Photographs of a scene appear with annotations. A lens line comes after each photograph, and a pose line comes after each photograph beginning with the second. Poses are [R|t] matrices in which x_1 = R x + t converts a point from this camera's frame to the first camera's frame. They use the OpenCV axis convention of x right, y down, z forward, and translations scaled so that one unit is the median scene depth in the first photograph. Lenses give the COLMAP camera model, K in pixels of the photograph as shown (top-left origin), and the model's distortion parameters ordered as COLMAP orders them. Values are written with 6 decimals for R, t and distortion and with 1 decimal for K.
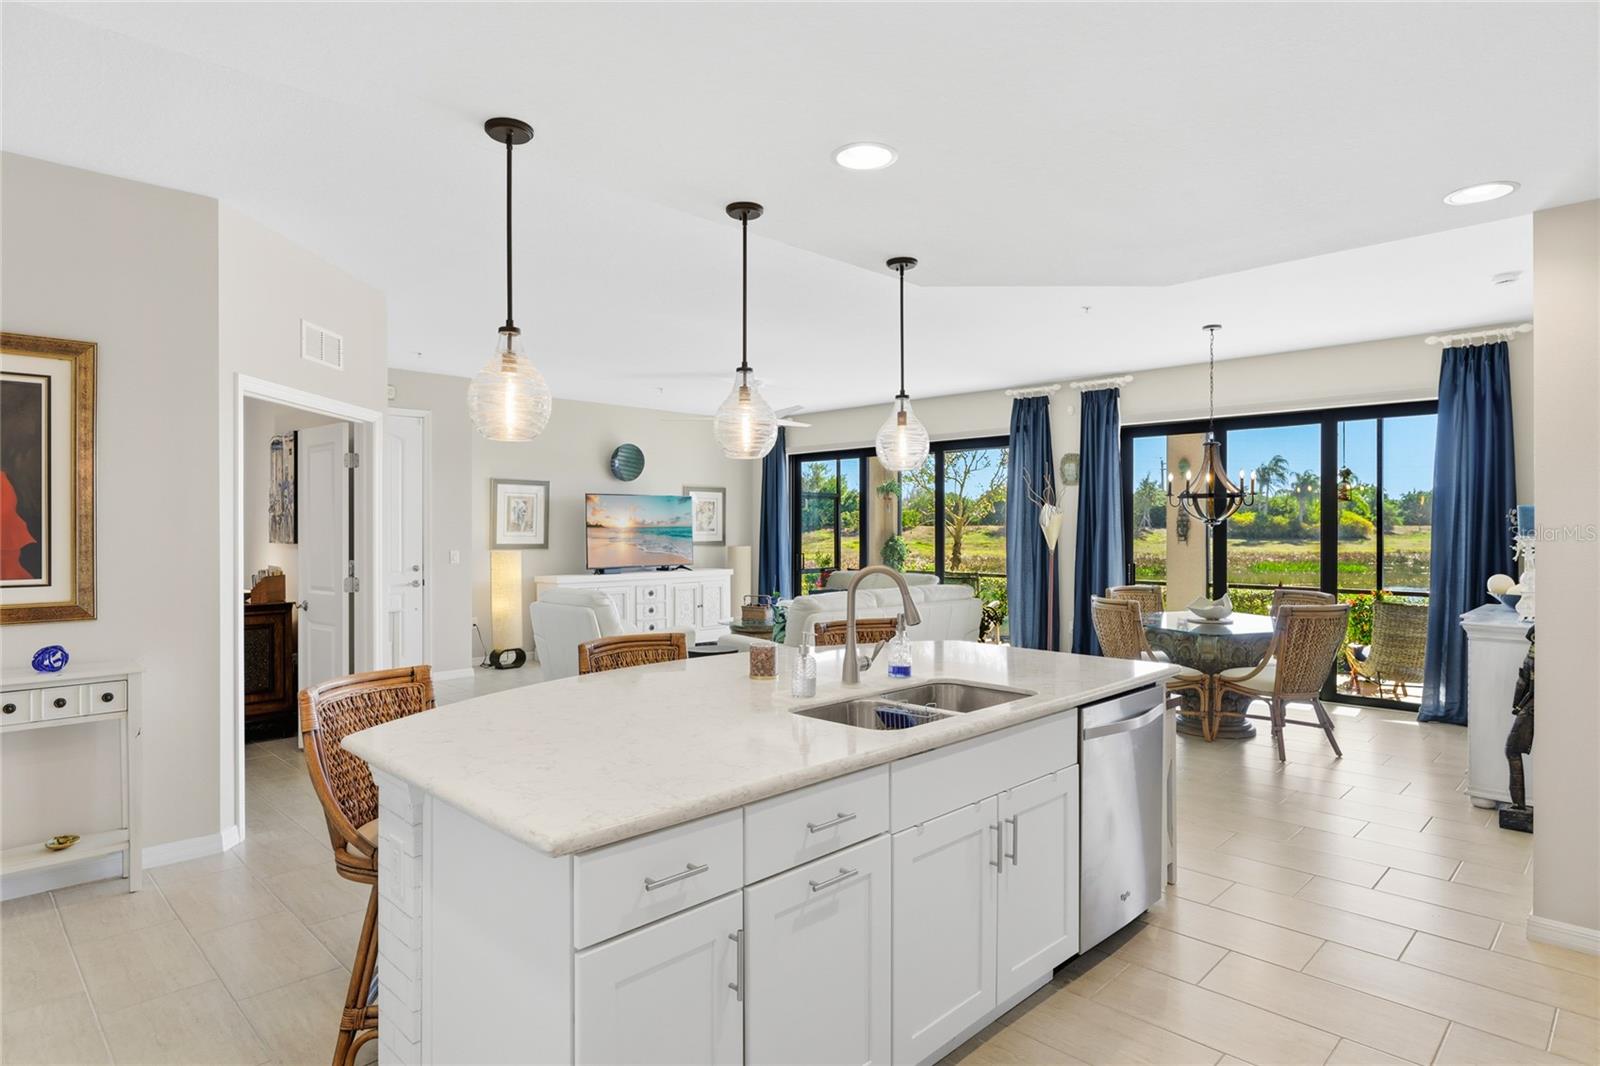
lens RADIAL K [[896.6, 0, 805.4], [0, 896.6, 530.8], [0, 0, 1]] dist [0.030717, 0.000244]
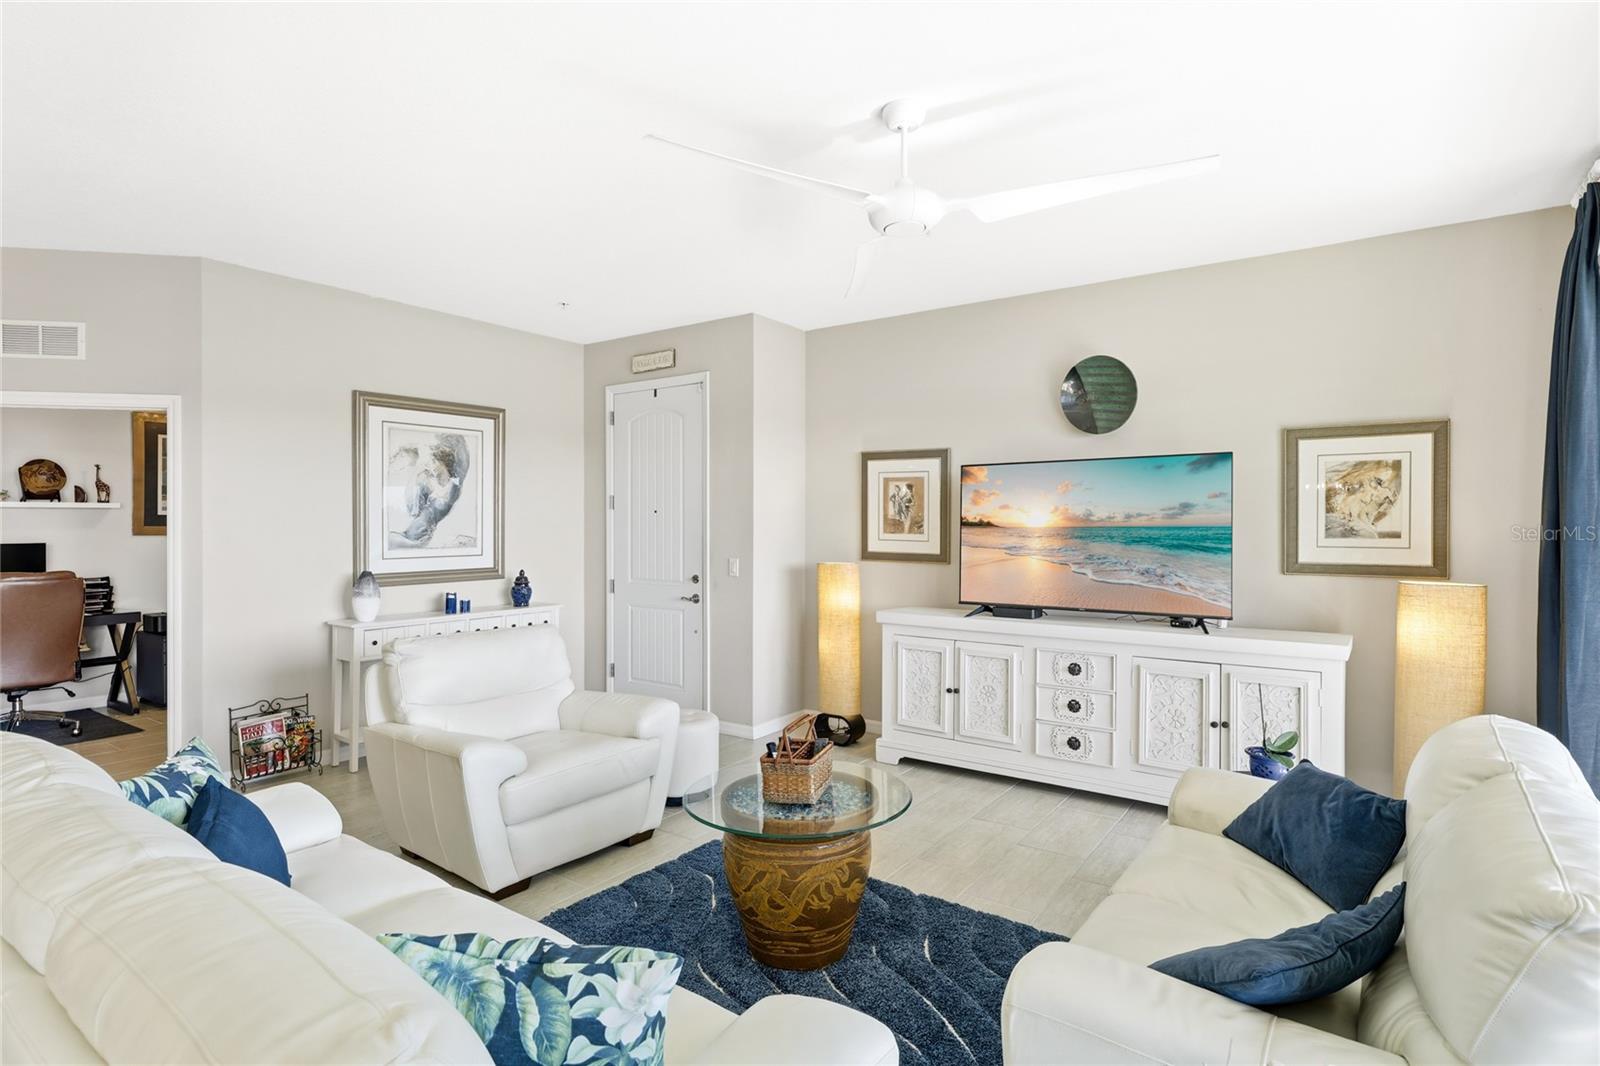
lens RADIAL K [[830.0, 0, 799.2], [0, 830.0, 533.0], [0, 0, 1]] dist [-0.022640, -0.000315]
pose [[0.142341, 0.007921, -0.989786, 0.232427], [-0.007806, 0.999946, 0.006880, -0.002672], [0.989787, 0.006747, 0.142396, 0.805946]]
